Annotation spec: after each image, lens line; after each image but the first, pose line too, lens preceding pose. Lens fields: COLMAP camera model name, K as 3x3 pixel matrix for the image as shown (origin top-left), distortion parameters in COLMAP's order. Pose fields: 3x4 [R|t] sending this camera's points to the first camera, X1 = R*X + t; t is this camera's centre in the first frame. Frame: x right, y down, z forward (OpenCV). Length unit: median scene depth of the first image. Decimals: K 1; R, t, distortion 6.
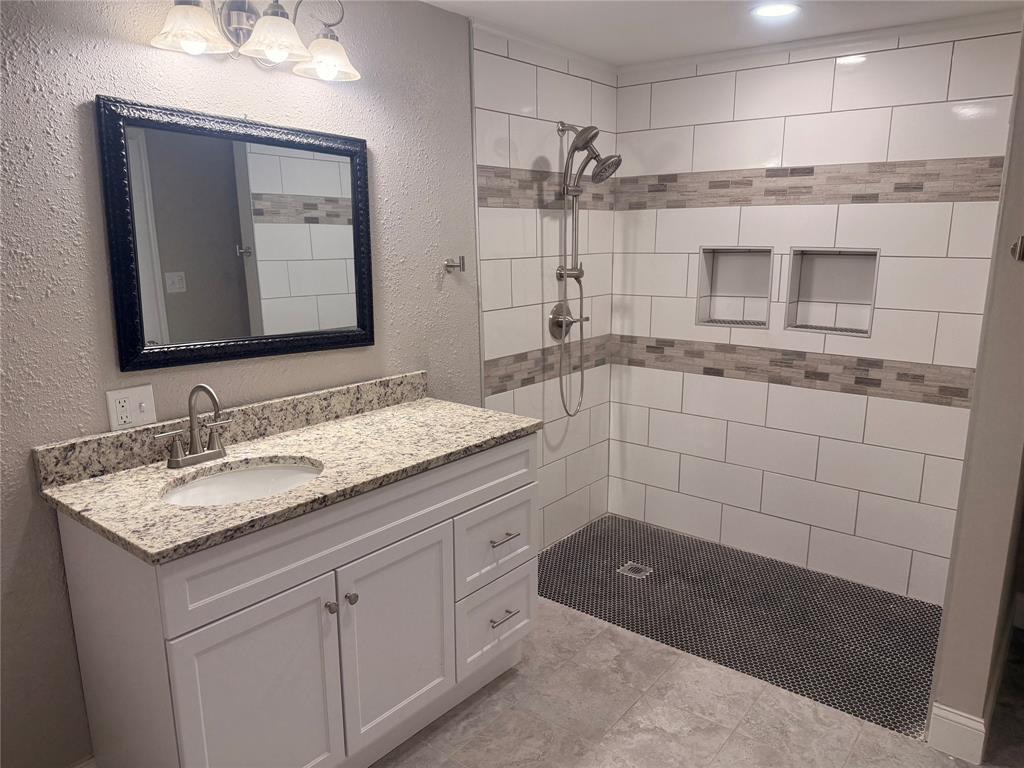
lens RADIAL K [[720.5, 0, 515.7], [0, 720.5, 392.1], [0, 0, 1]] dist [0.164527, -0.338803]
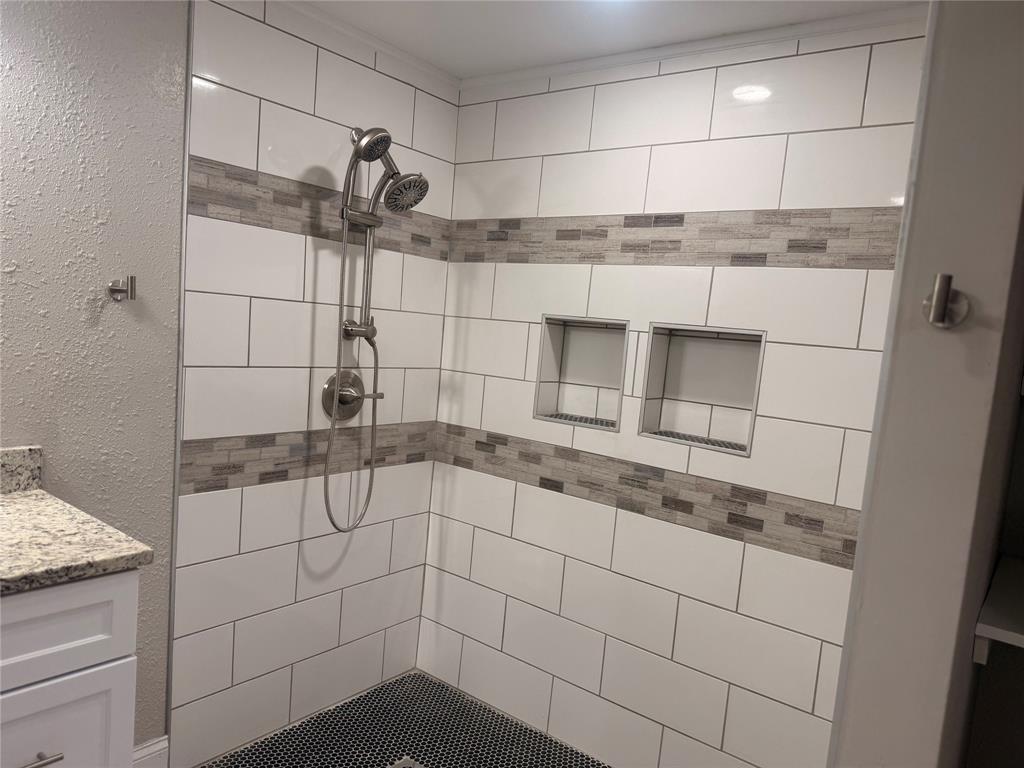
lens RADIAL K [[714.6, 0, 511.2], [0, 714.6, 387.2], [0, 0, 1]] dist [0.116806, -0.177958]
pose [[0.995746, 0.090213, 0.018747, 0.233579], [-0.086922, 0.987206, -0.133676, -0.027753], [-0.030566, 0.131478, 0.990848, 0.314373]]
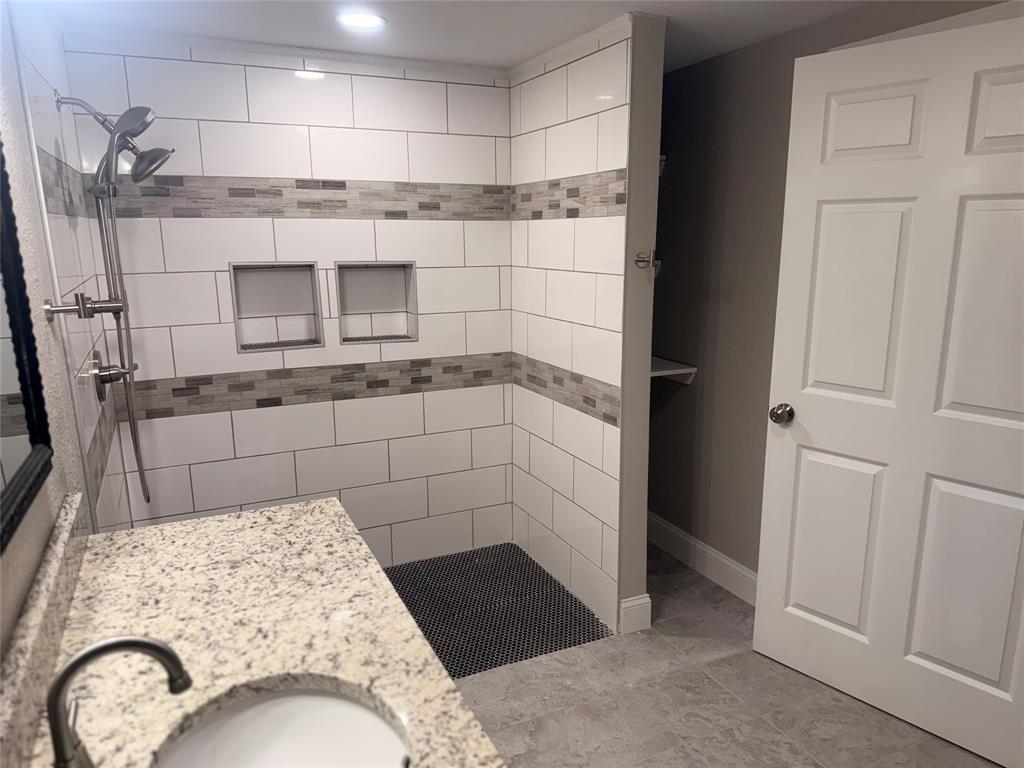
lens RADIAL K [[717.1, 0, 516.5], [0, 717.1, 390.1], [0, 0, 1]] dist [0.138994, -0.283417]
pose [[0.433601, -0.192942, 0.880207, -0.416524], [0.197413, 0.973418, 0.116125, -0.095609], [-0.879215, 0.123412, 0.460164, 0.362778]]
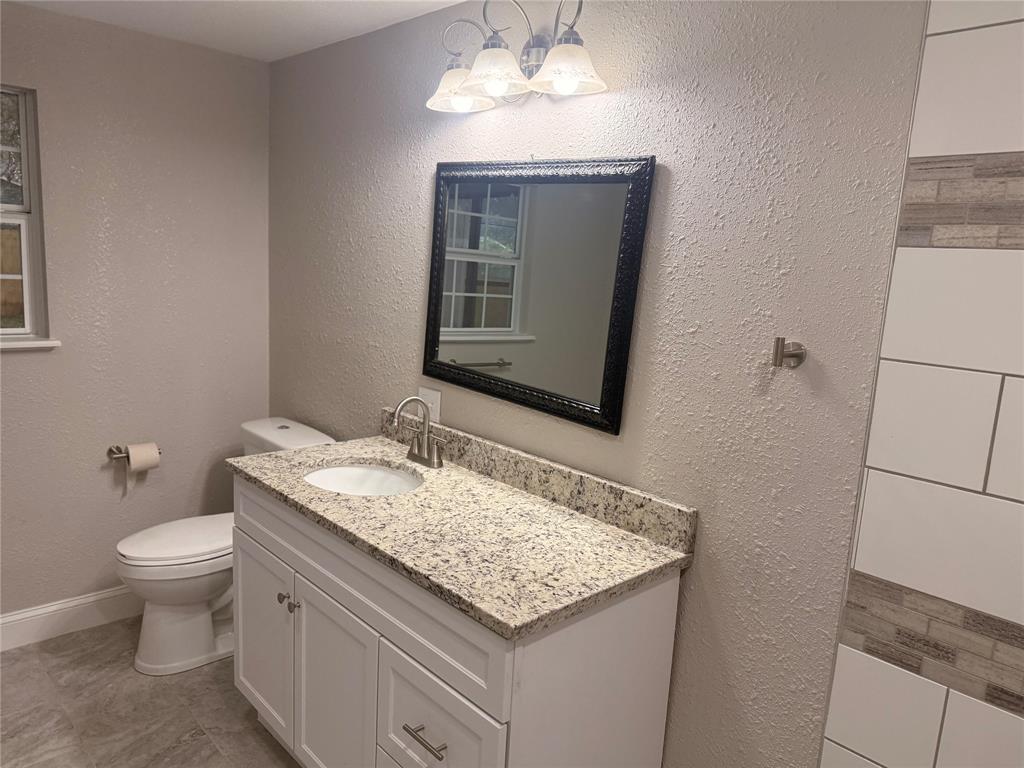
lens RADIAL K [[714.6, 0, 511.2], [0, 714.6, 387.2], [0, 0, 1]] dist [0.116806, -0.177958]
pose [[-0.137675, 0.163809, -0.976838, 0.414567], [-0.272857, 0.941796, 0.196389, -0.181081], [0.952153, 0.293575, -0.084966, 0.775201]]
